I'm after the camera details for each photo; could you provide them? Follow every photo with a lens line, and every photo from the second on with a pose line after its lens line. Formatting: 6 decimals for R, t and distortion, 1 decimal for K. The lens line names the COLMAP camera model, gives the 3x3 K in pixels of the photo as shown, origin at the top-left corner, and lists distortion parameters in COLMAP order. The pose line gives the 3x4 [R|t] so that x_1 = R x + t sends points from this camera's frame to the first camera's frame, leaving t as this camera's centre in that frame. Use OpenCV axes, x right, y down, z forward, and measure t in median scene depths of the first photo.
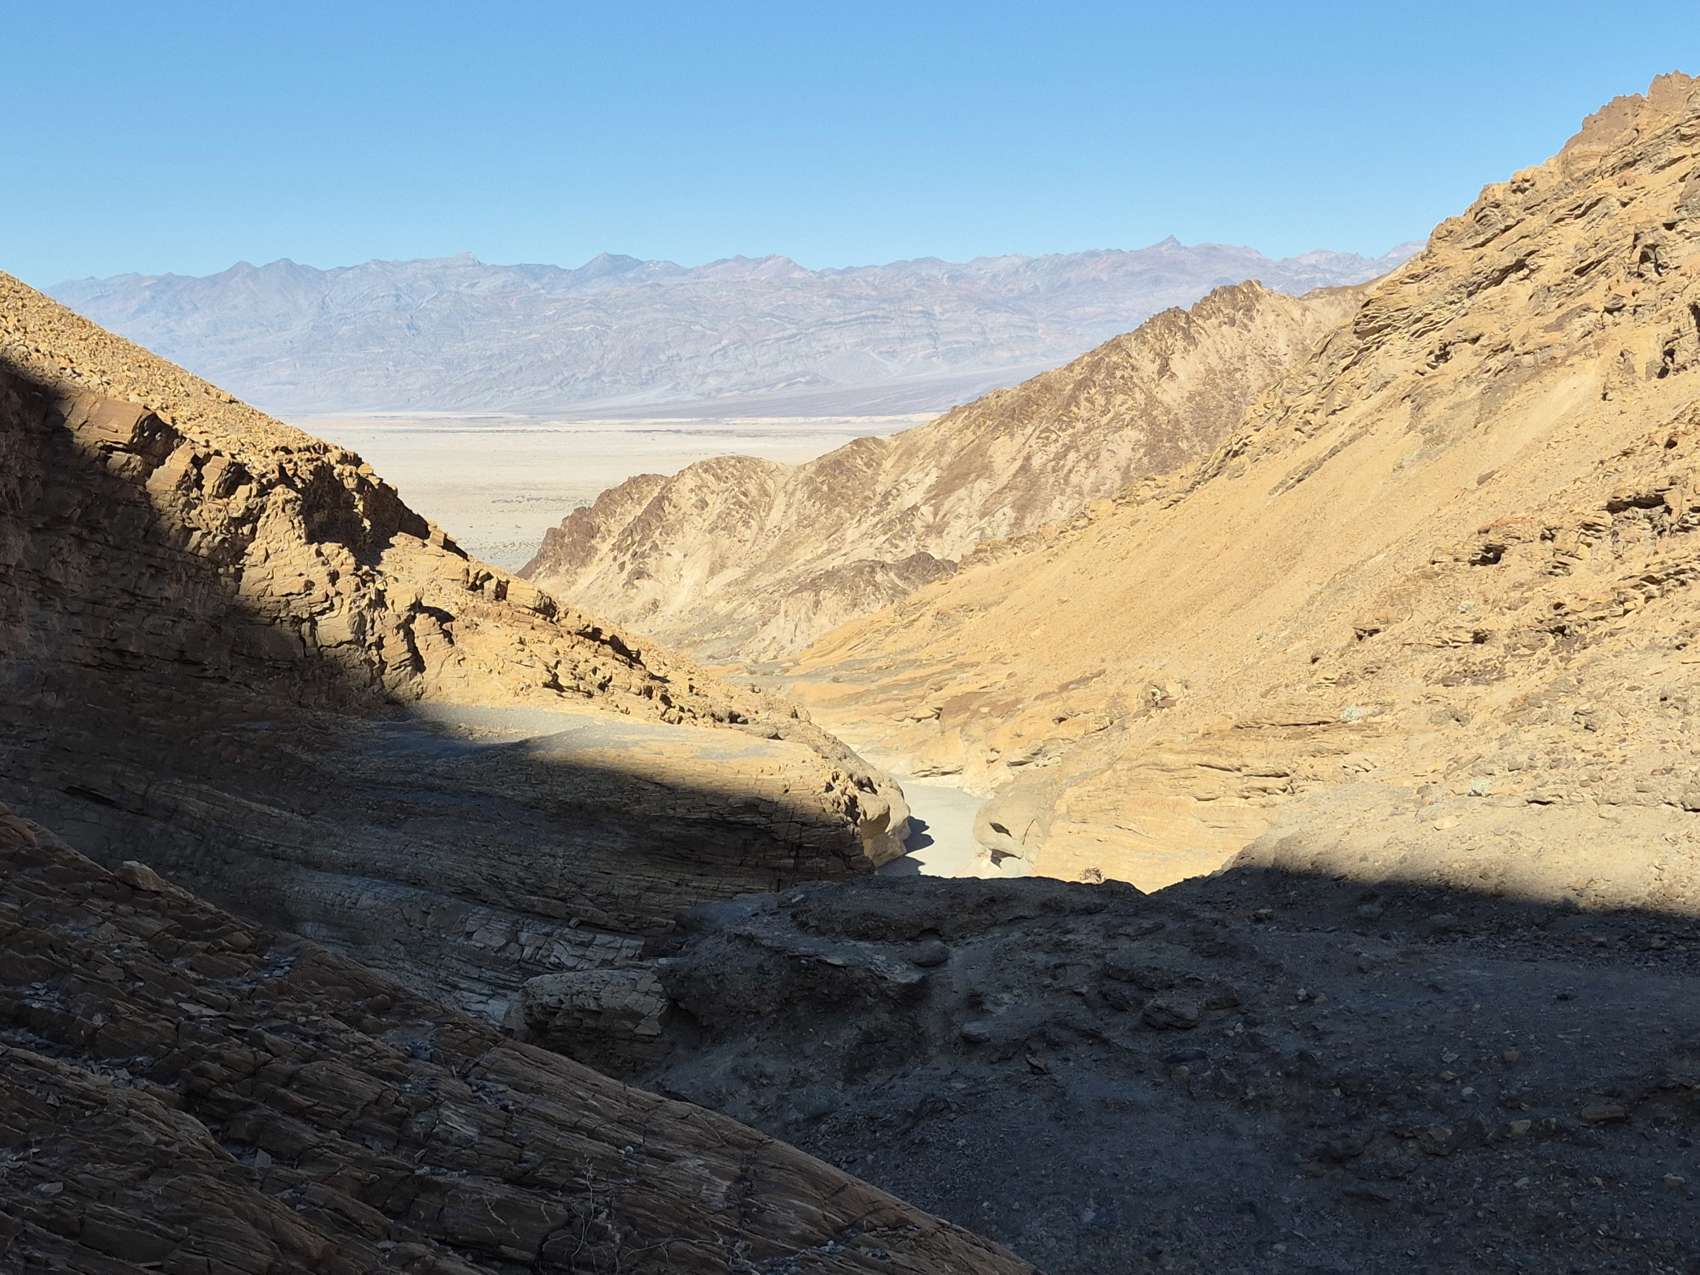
lens RADIAL K [[2341.7, 0, 888.8], [0, 2341.7, 605.1], [0, 0, 1]] dist [0.098762, 0.000000]
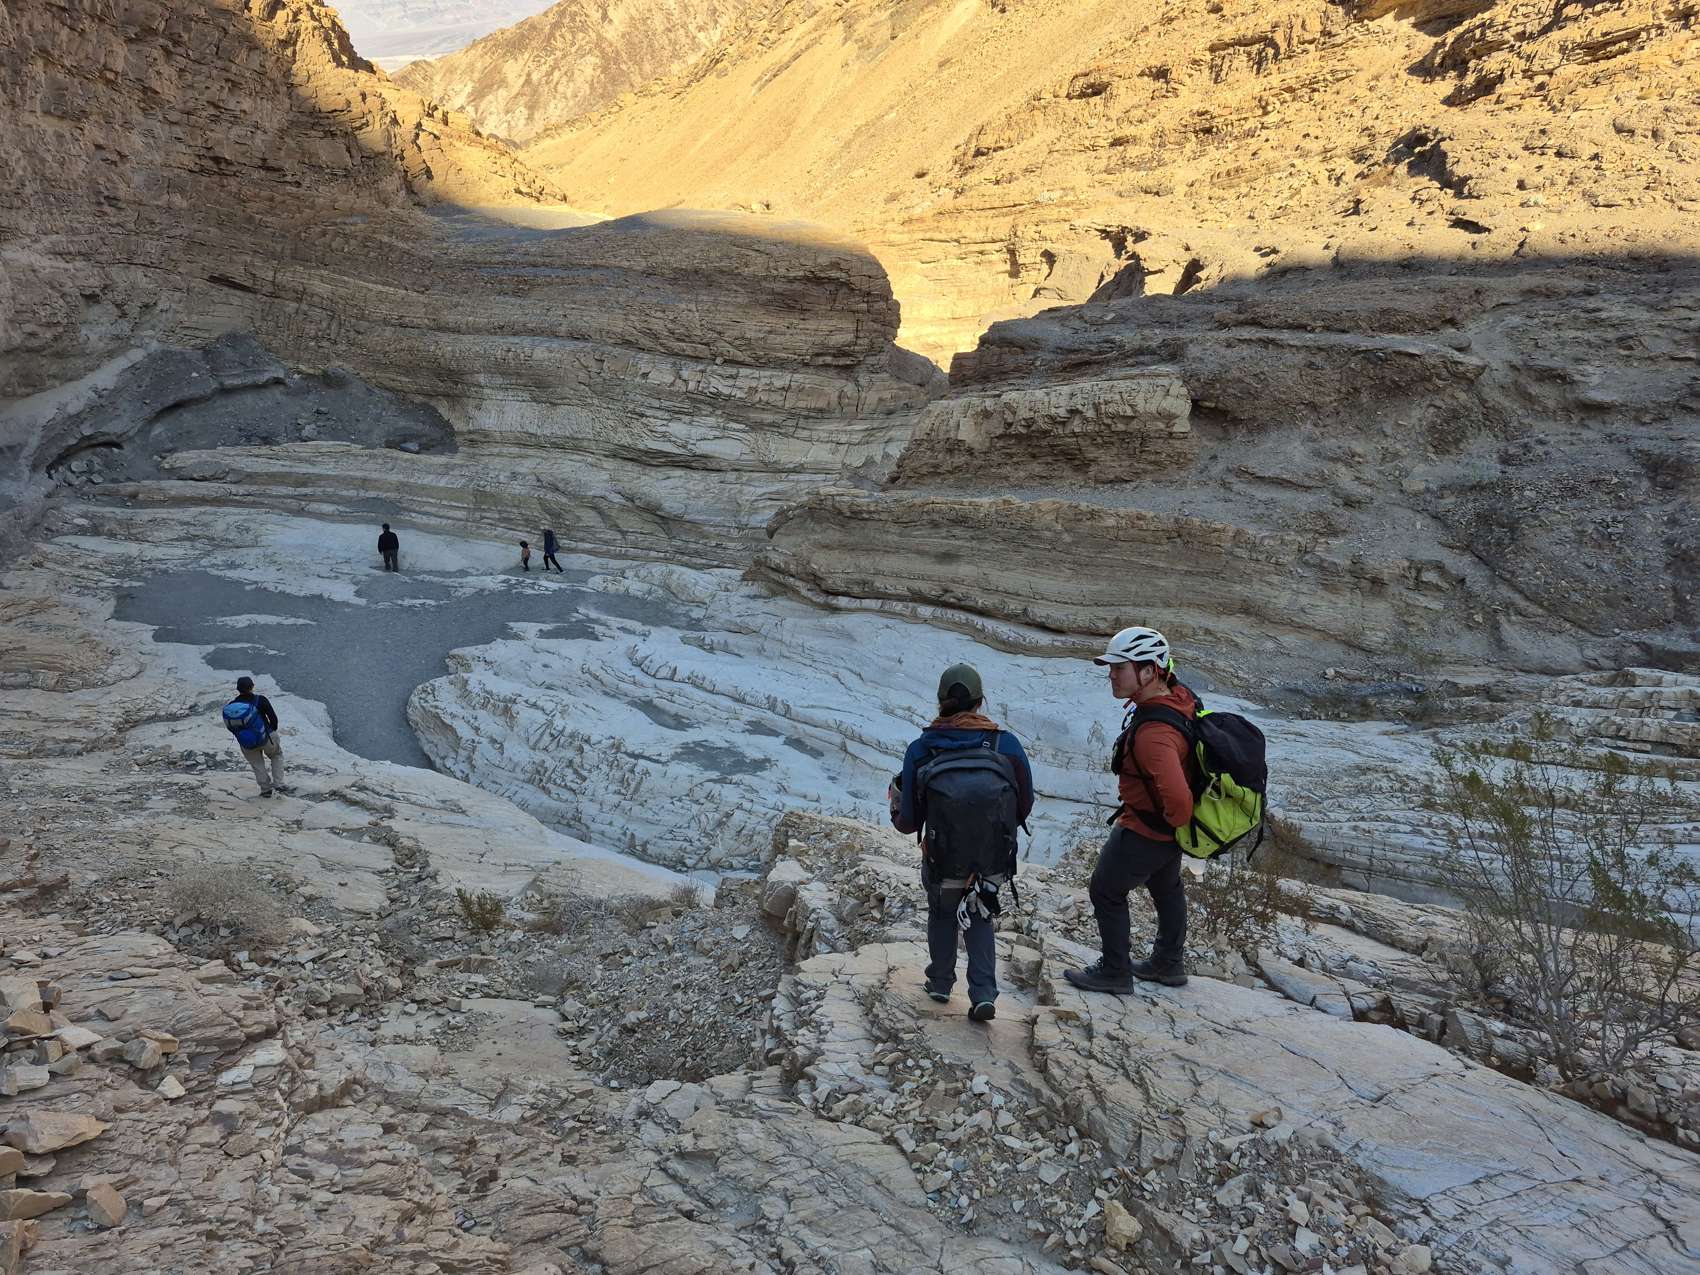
lens RADIAL K [[1184.4, 0, 863.7], [0, 1184.4, 620.5], [0, 0, 1]] dist [0.095504, -0.102411]
pose [[0.937835, -0.141547, 0.316906, -0.235222], [0.023298, 0.936676, 0.349422, 0.031004], [-0.346298, -0.320317, 0.881745, 0.261980]]
